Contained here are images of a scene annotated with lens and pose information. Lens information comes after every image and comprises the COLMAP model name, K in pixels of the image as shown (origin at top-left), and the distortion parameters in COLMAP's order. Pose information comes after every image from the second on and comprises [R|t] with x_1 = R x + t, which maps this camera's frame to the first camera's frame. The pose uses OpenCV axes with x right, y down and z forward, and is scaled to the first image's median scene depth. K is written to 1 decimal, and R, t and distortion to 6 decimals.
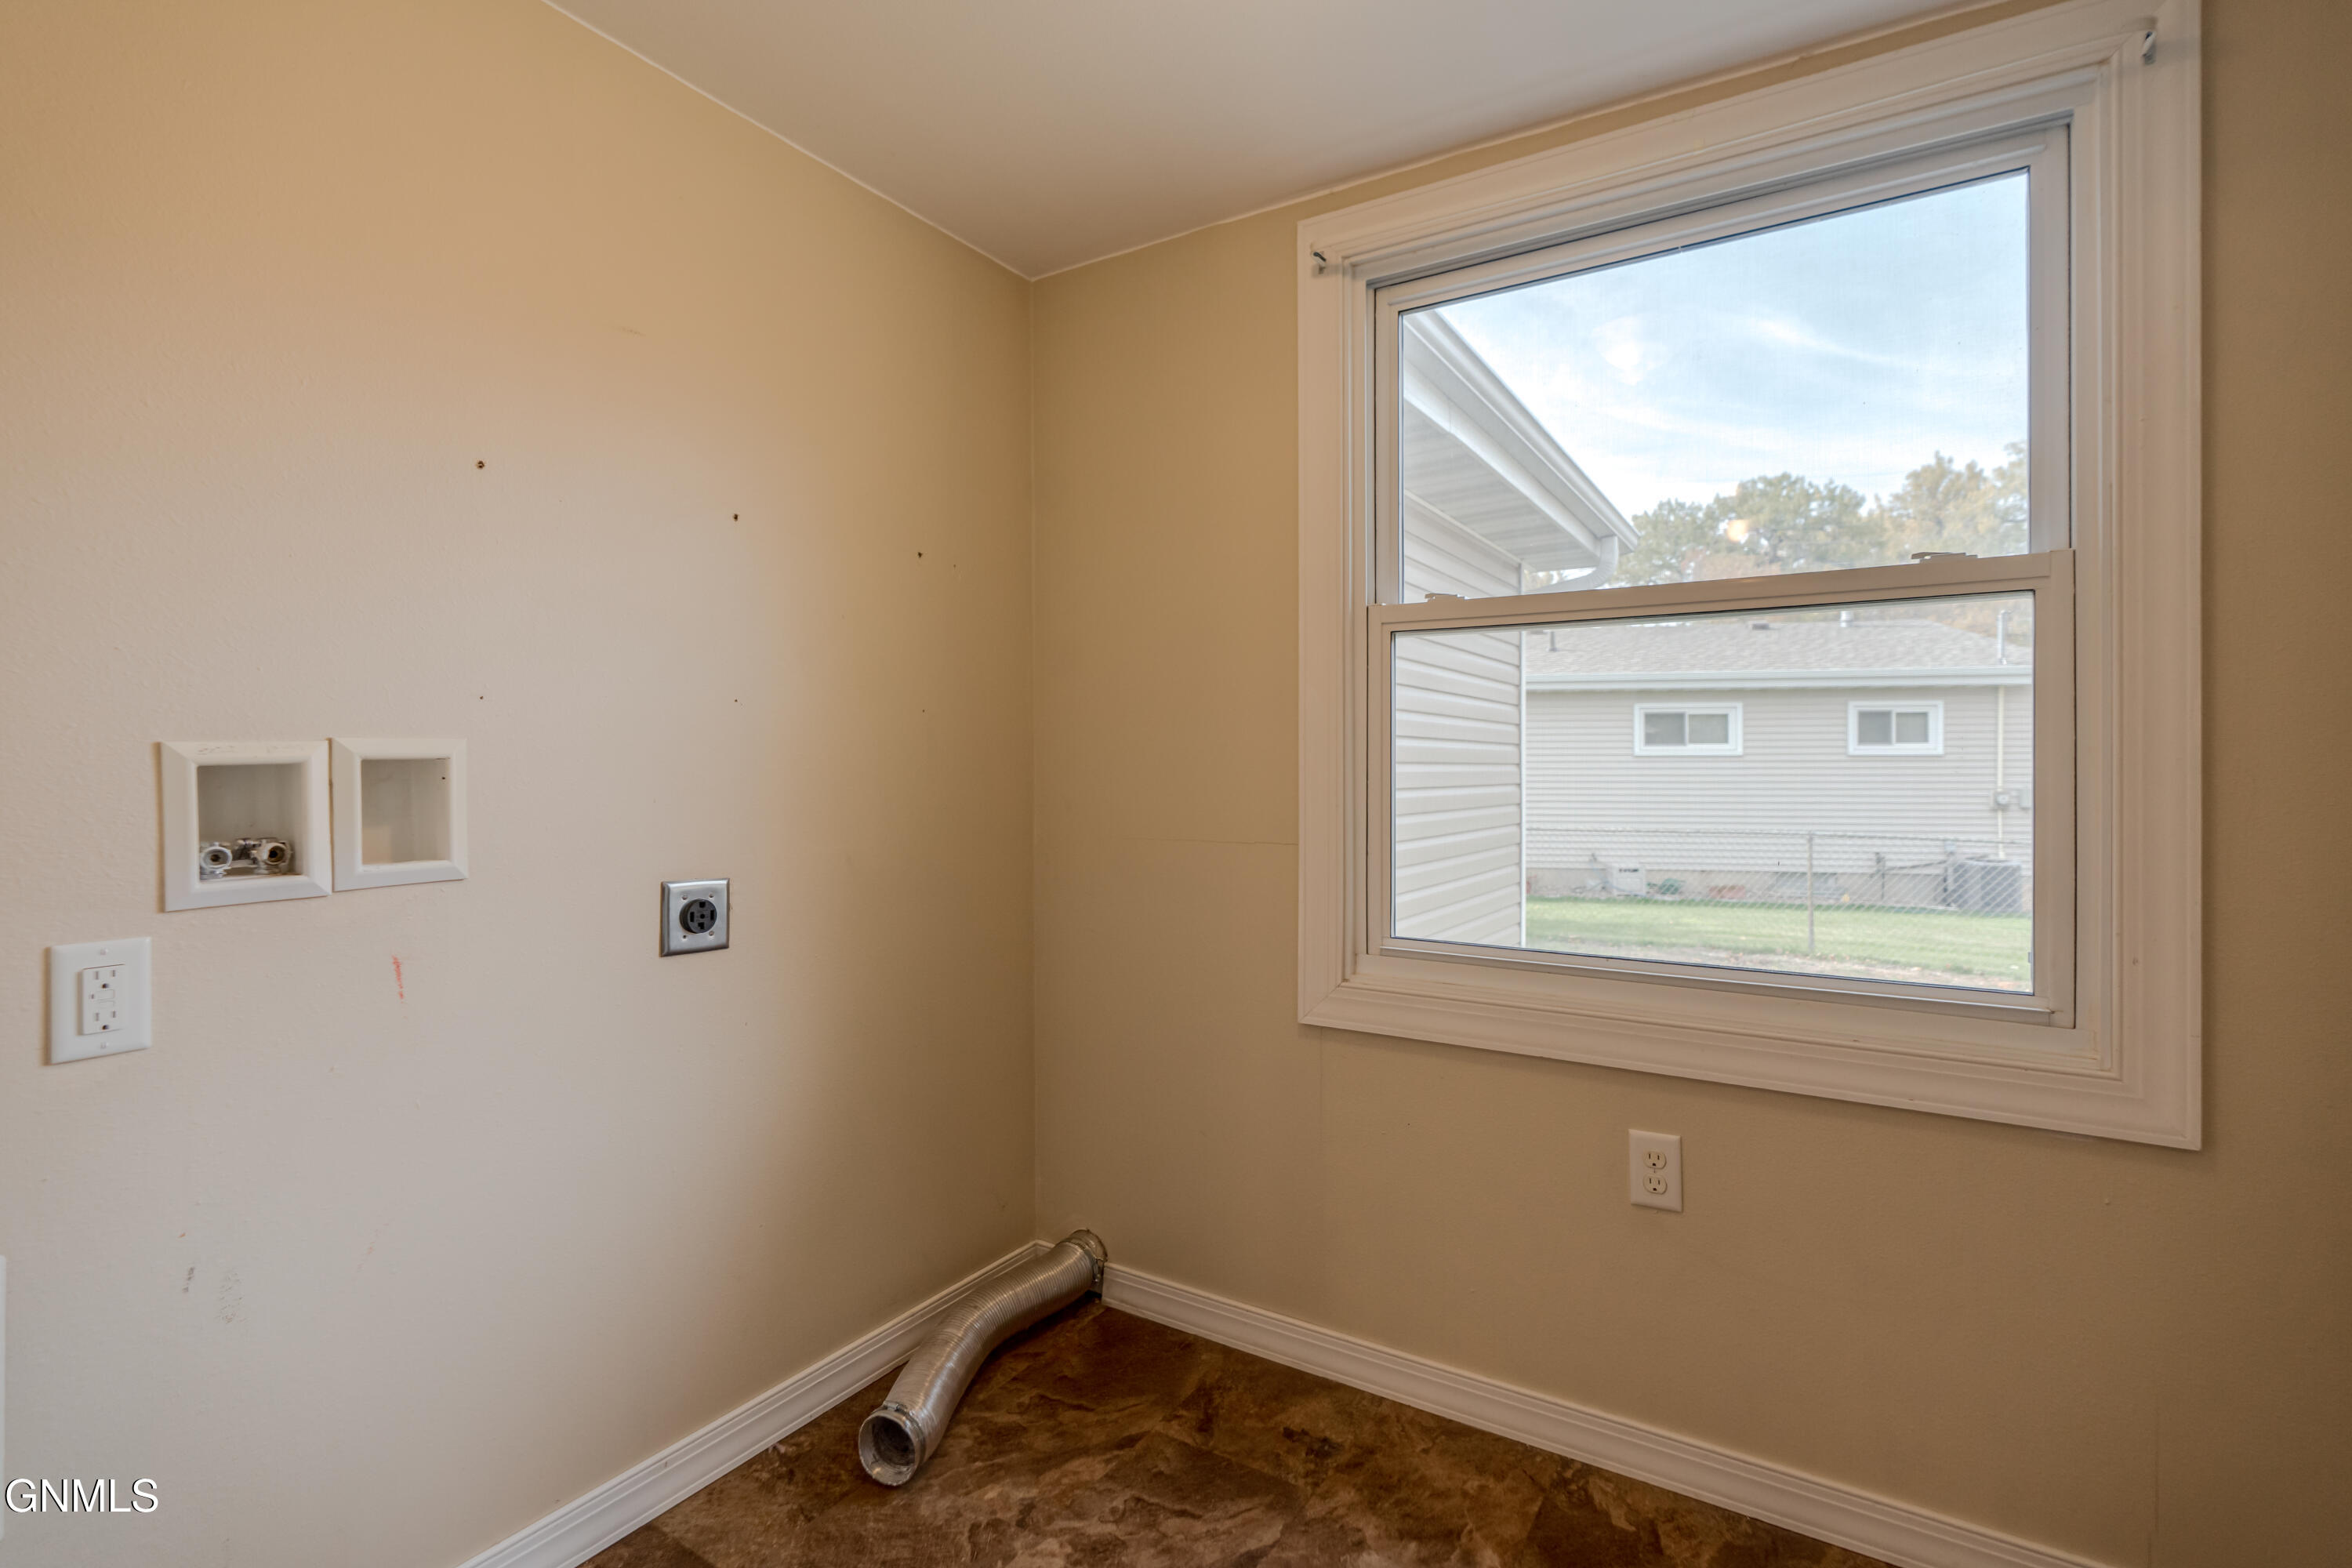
lens RADIAL K [[1067.7, 0, 1168.7], [0, 1067.7, 771.5], [0, 0, 1]] dist [-0.003600, -0.000064]
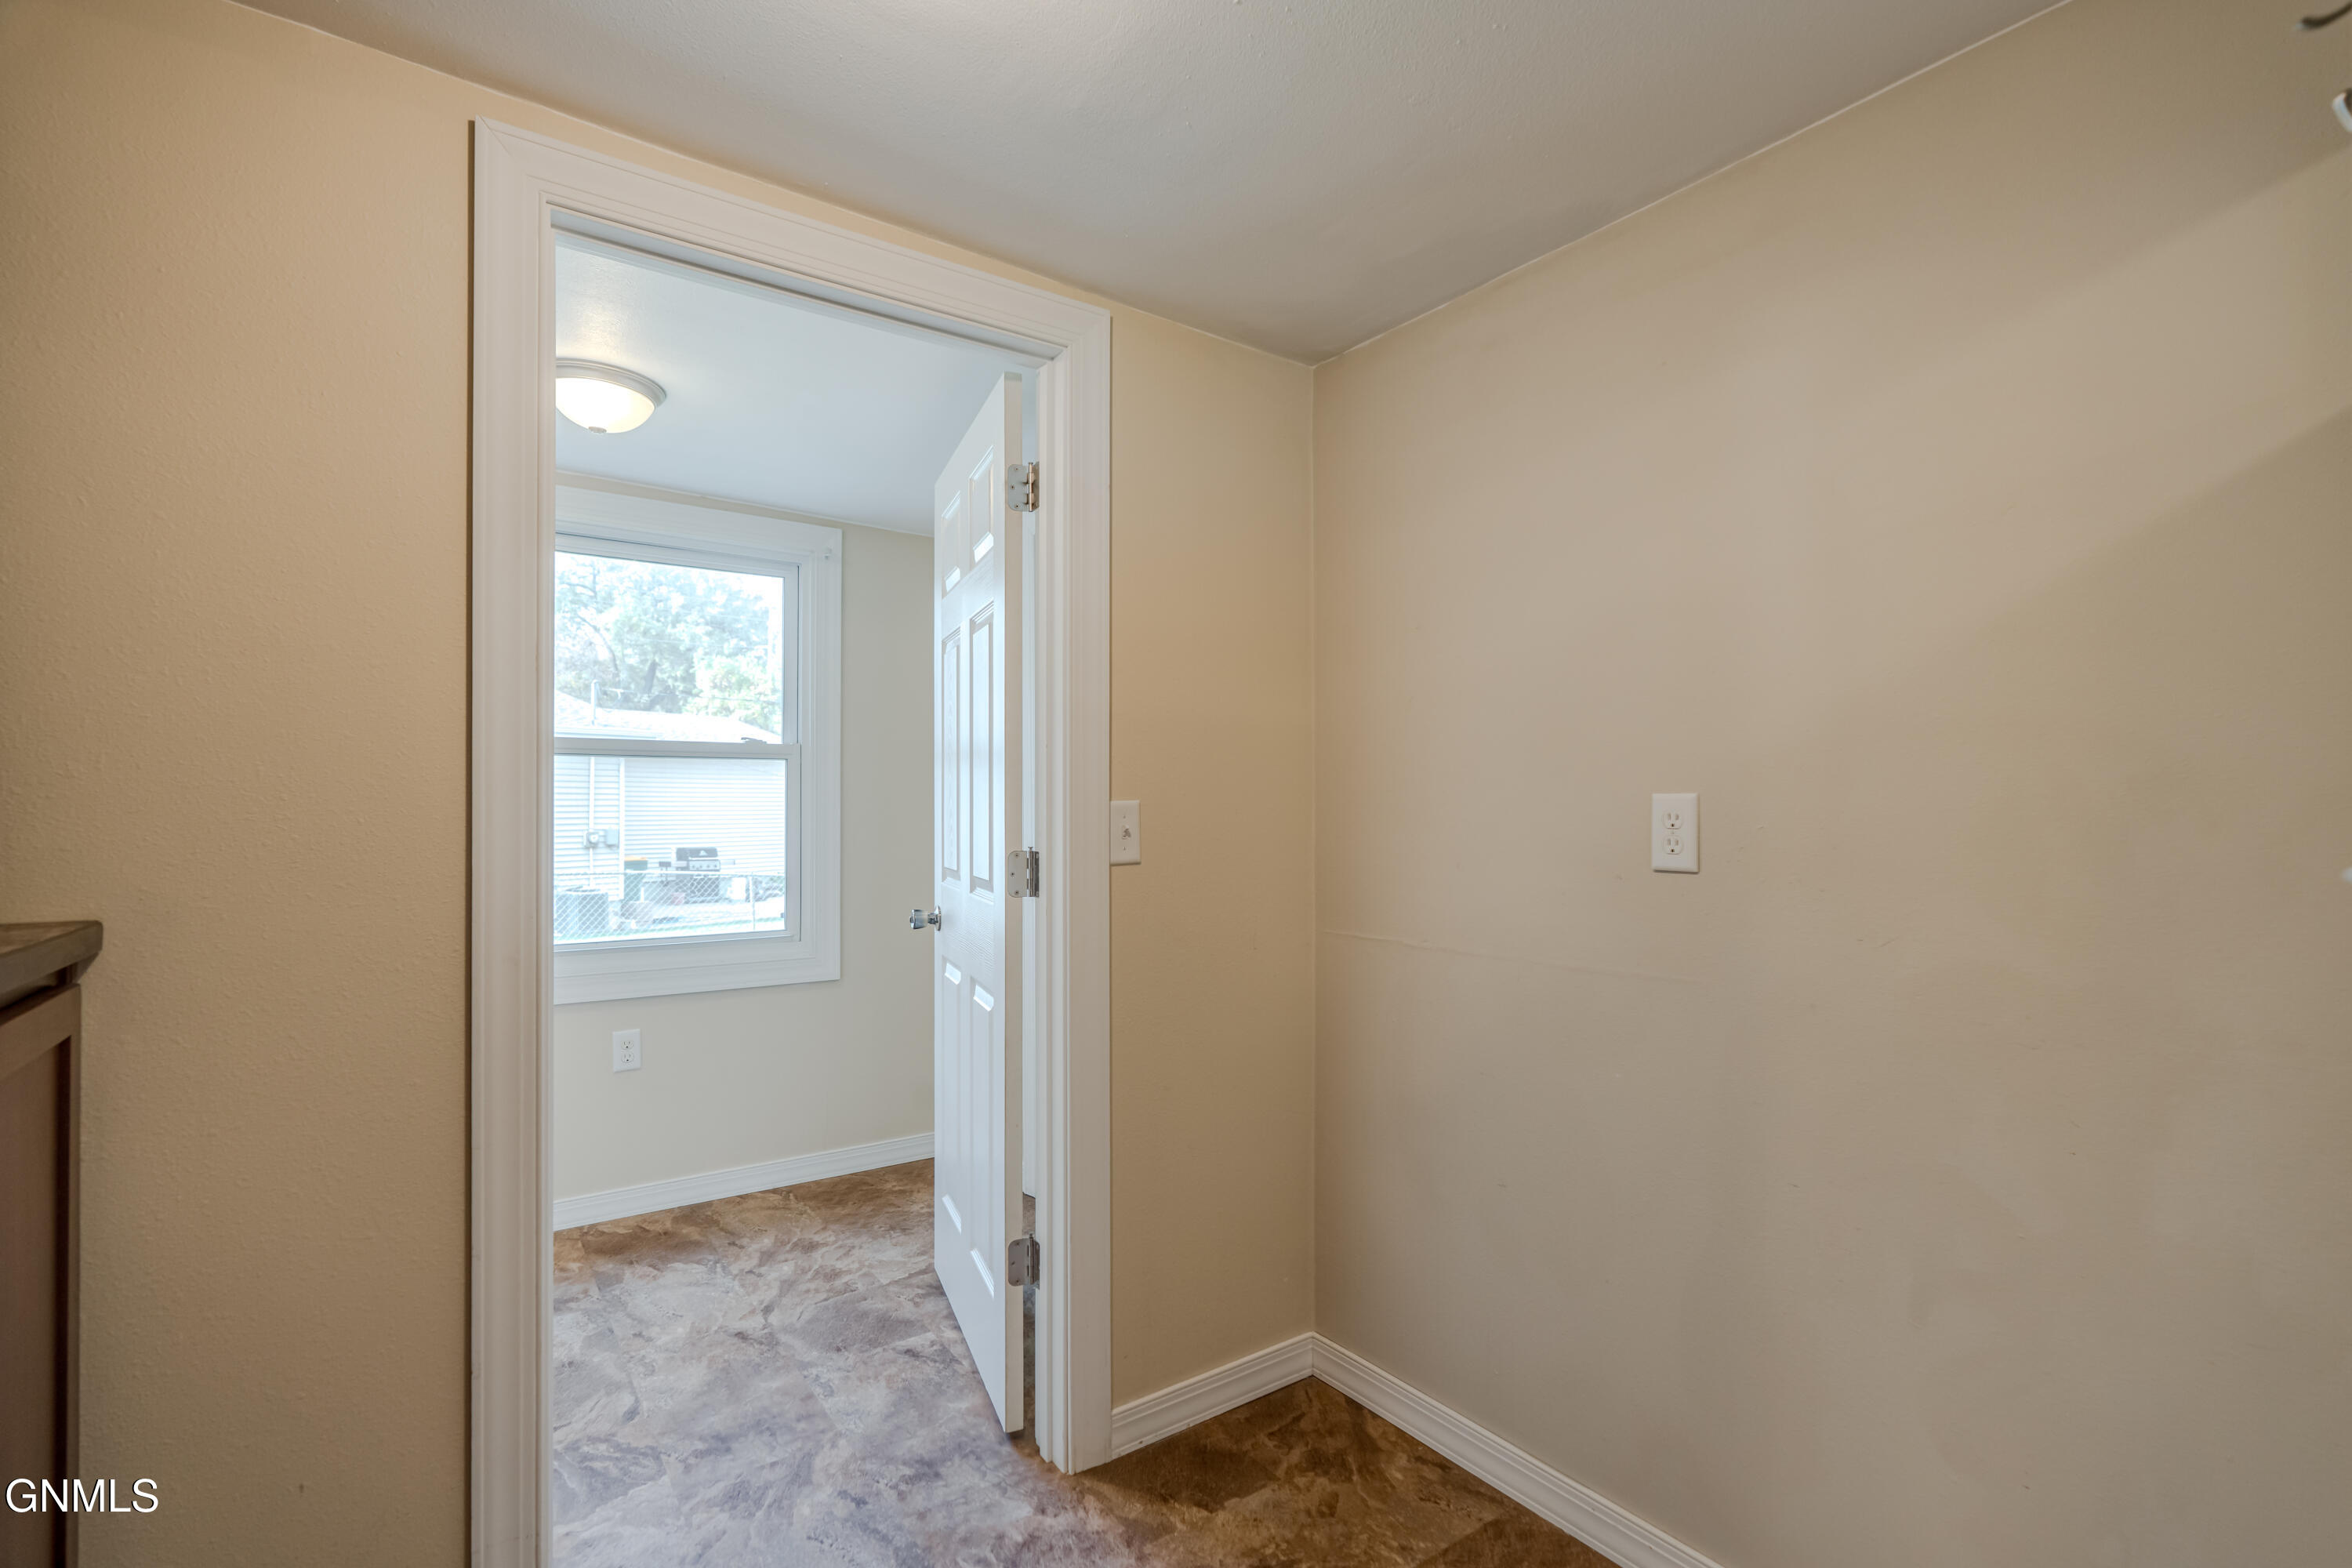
lens RADIAL K [[1067.7, 0, 1176.3], [0, 1067.7, 791.0], [0, 0, 1]] dist [-0.003600, -0.000064]
pose [[0.375233, 0.014581, 0.926816, -0.985628], [0.003426, 0.999848, -0.017117, -0.051835], [-0.926924, 0.009598, 0.375126, -0.646056]]
